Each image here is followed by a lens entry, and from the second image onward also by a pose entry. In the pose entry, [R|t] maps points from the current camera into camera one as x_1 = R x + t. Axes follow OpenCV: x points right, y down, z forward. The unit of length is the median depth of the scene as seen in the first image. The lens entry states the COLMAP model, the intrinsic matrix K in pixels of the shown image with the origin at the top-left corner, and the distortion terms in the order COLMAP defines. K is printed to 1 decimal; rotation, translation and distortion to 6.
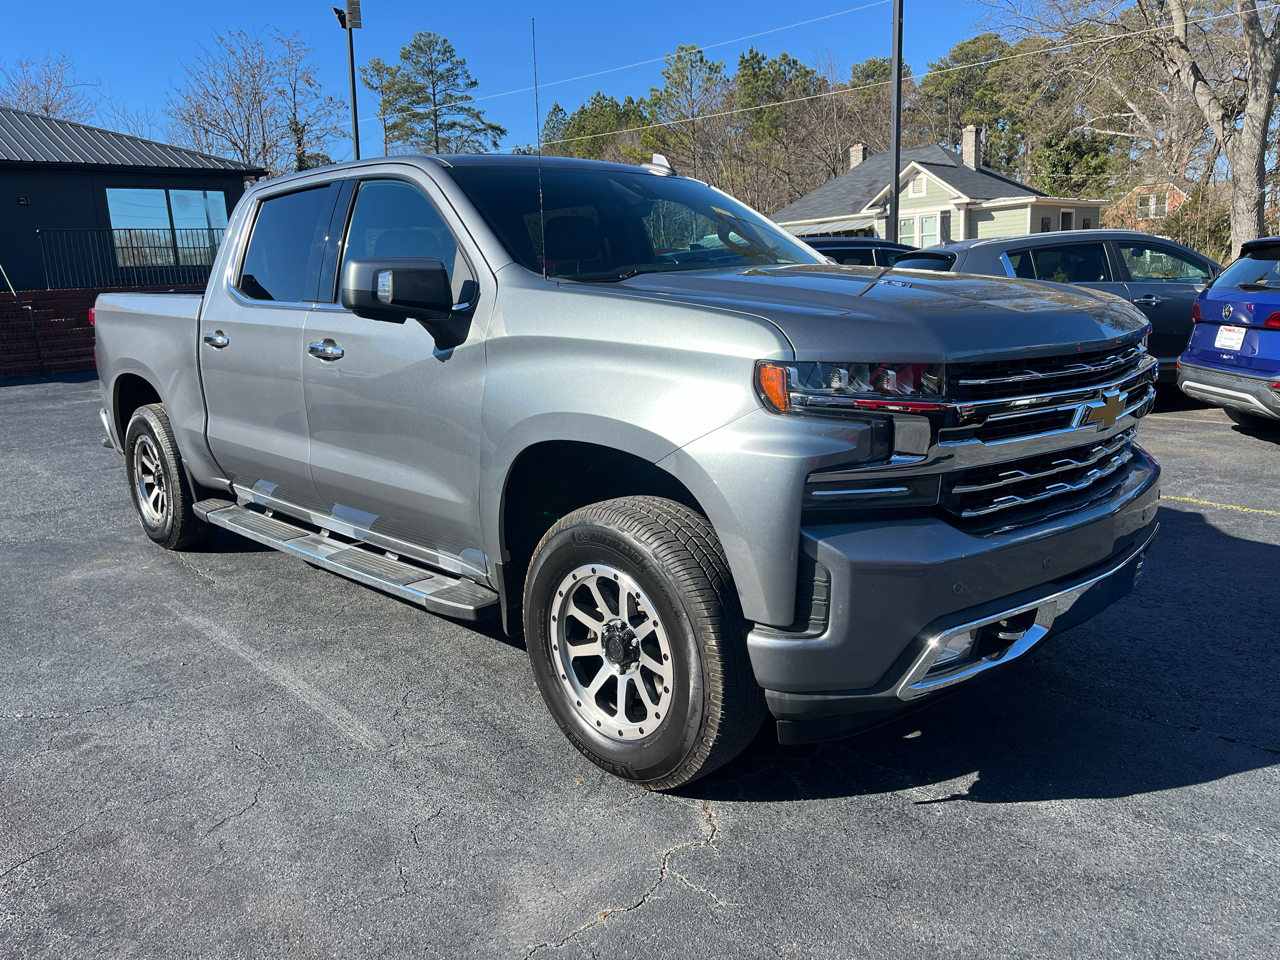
lens RADIAL K [[972.1, 0, 640.0], [0, 972.1, 480.0], [0, 0, 1]] dist [0.049399, -0.056635]
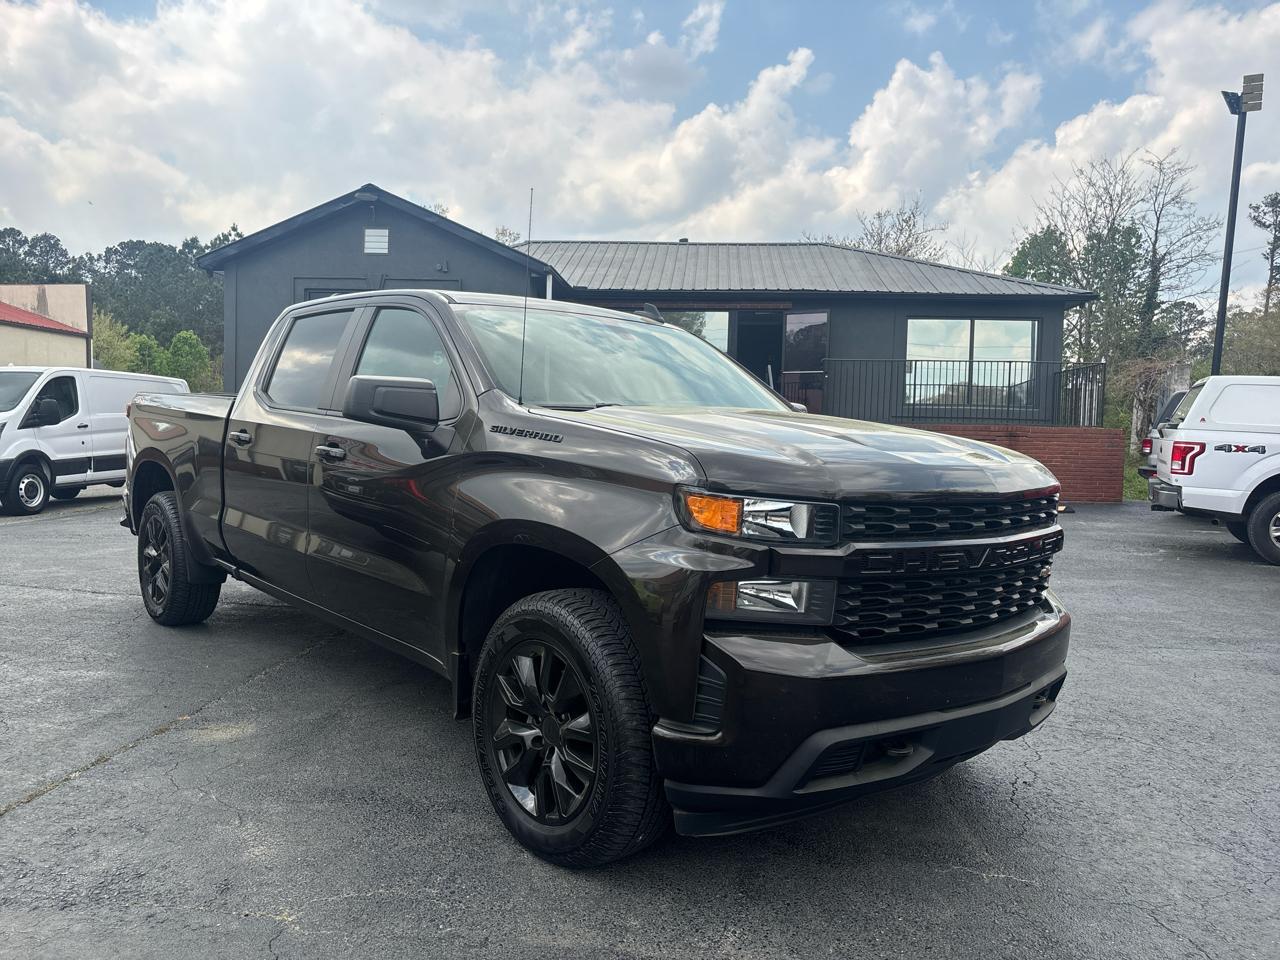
lens RADIAL K [[972.1, 0, 640.0], [0, 972.1, 480.0], [0, 0, 1]] dist [0.049399, -0.056635]
pose [[0.691954, 0.079304, -0.717572, -0.025117], [-0.184956, 0.980249, -0.070019, -0.020299], [0.697847, 0.181169, 0.692956, 0.116611]]
